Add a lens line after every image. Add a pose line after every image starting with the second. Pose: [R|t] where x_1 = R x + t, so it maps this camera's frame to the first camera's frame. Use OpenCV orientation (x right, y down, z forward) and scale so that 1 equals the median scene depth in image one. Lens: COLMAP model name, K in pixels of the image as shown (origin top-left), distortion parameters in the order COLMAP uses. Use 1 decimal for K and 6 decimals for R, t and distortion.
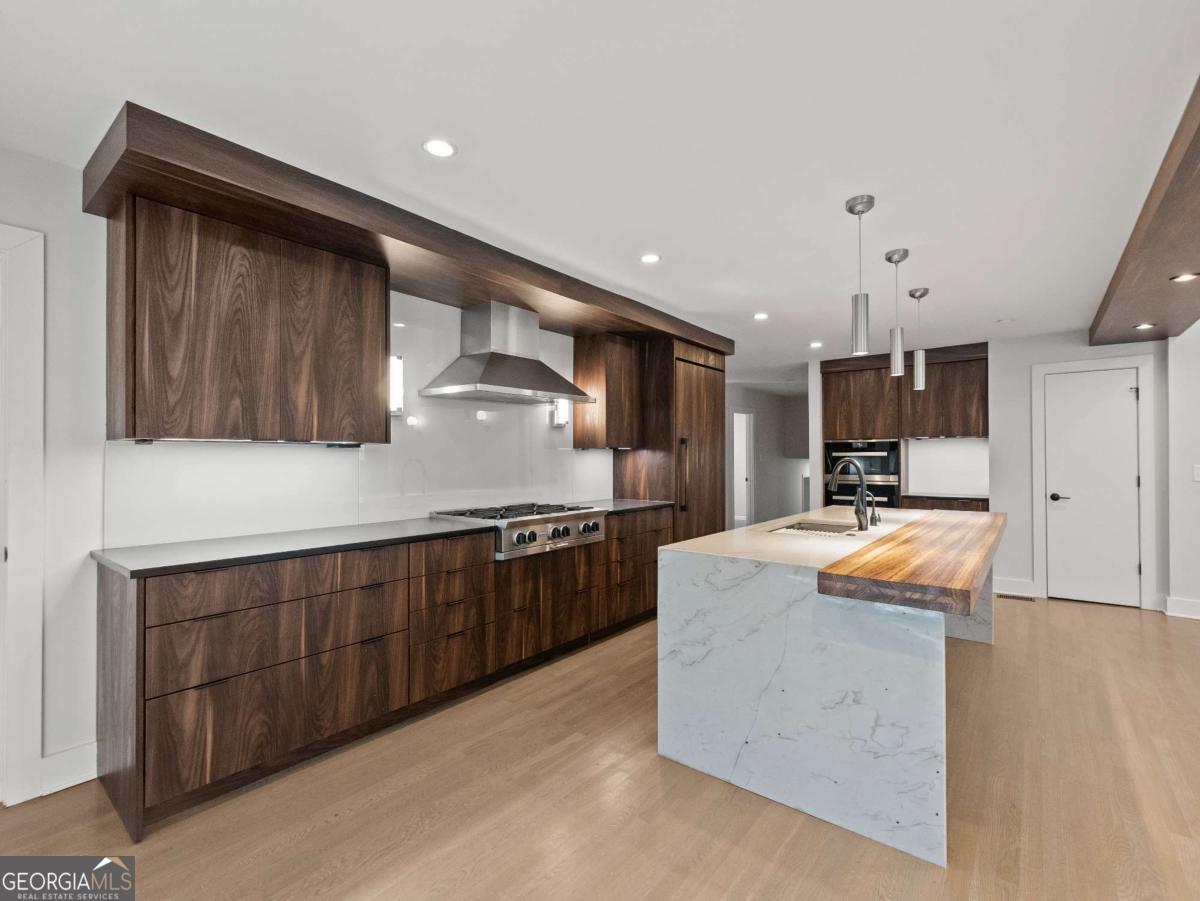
lens RADIAL K [[551.1, 0, 596.7], [0, 551.1, 452.4], [0, 0, 1]] dist [0.001774, 0.000461]
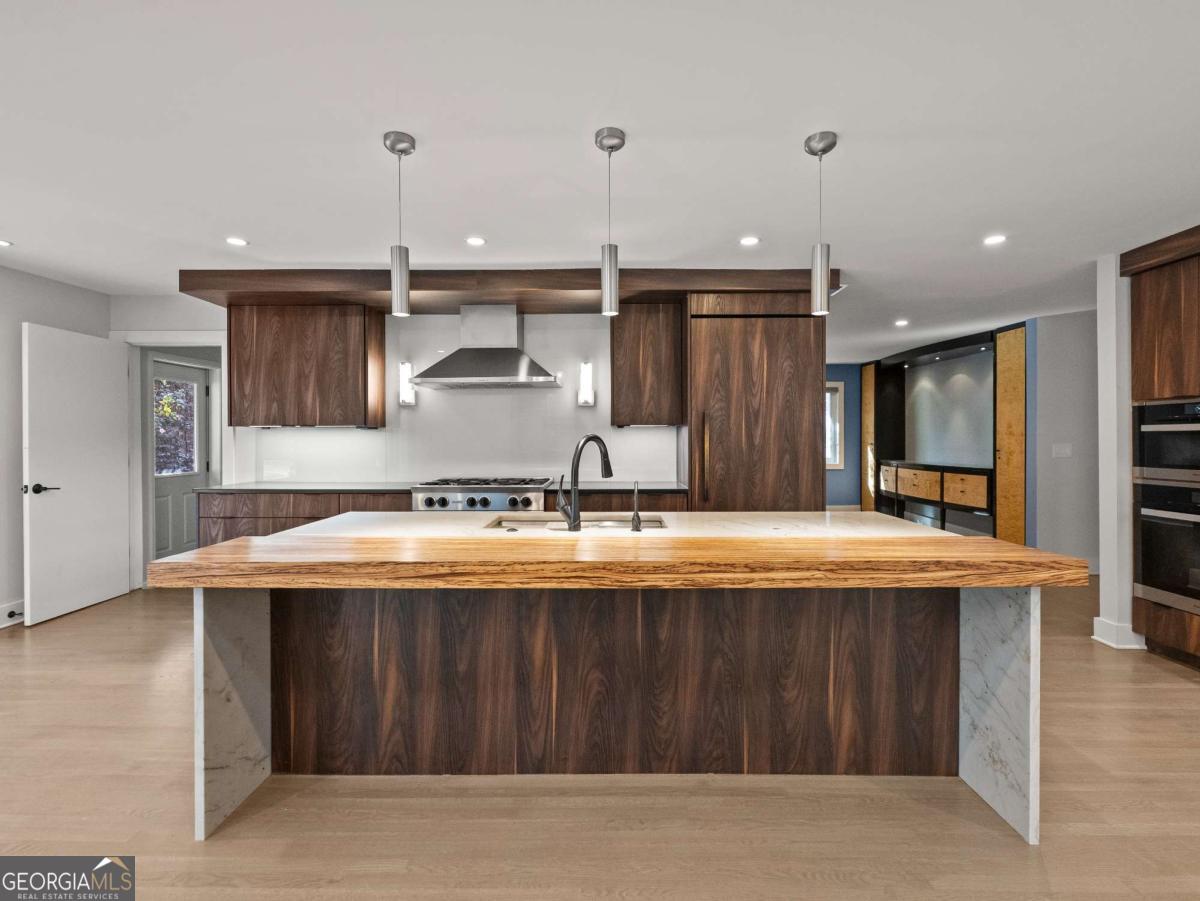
lens RADIAL K [[551.1, 0, 594.2], [0, 551.1, 442.4], [0, 0, 1]] dist [0.001774, 0.000461]
pose [[0.611350, 0.005977, -0.791337, 0.834632], [0.008199, 0.999870, 0.013886, 0.008152], [0.791318, -0.014977, 0.611222, 0.433498]]
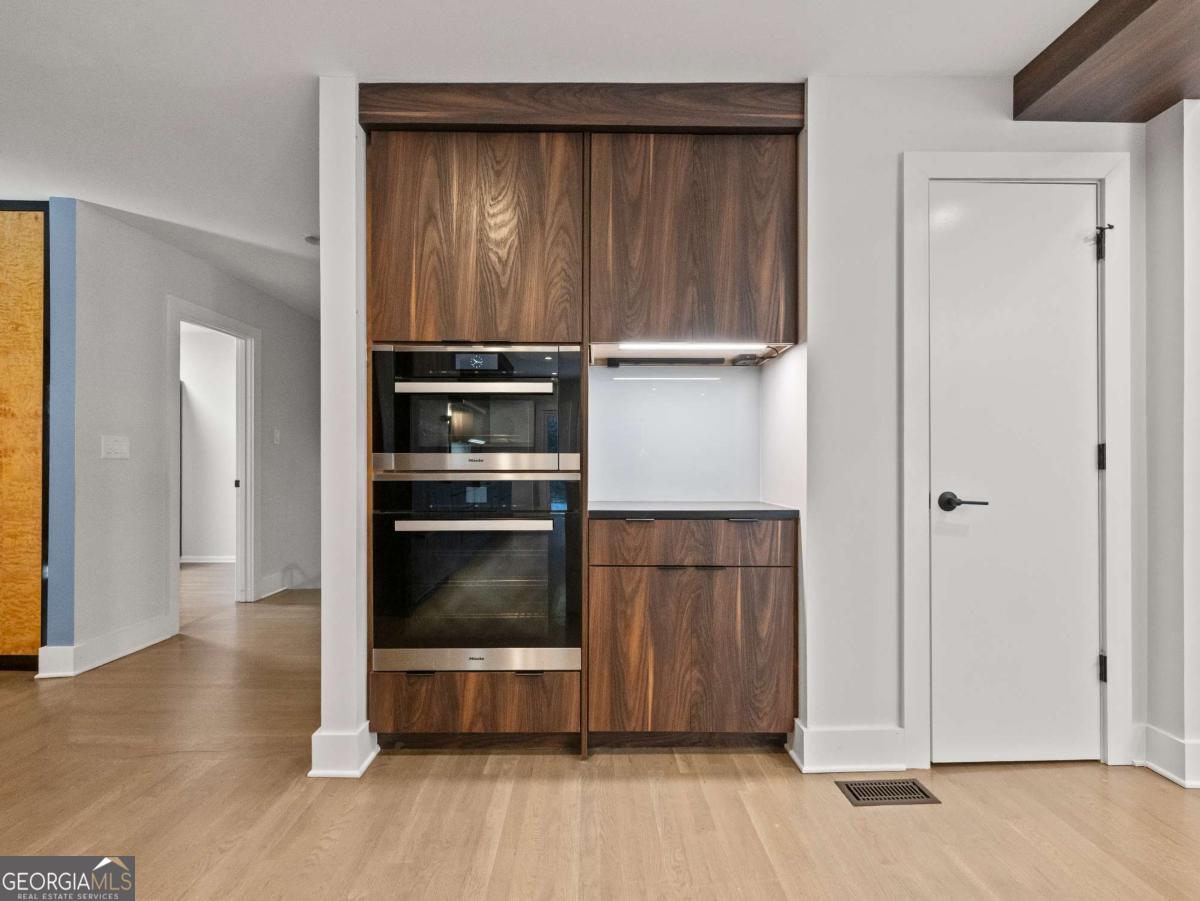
lens RADIAL K [[551.1, 0, 598.5], [0, 551.1, 463.8], [0, 0, 1]] dist [0.001774, 0.000461]
pose [[0.771770, 0.006516, 0.635868, 0.507461], [-0.009094, 0.999958, 0.000791, 0.072118], [-0.635837, -0.006393, 0.771797, 1.091483]]
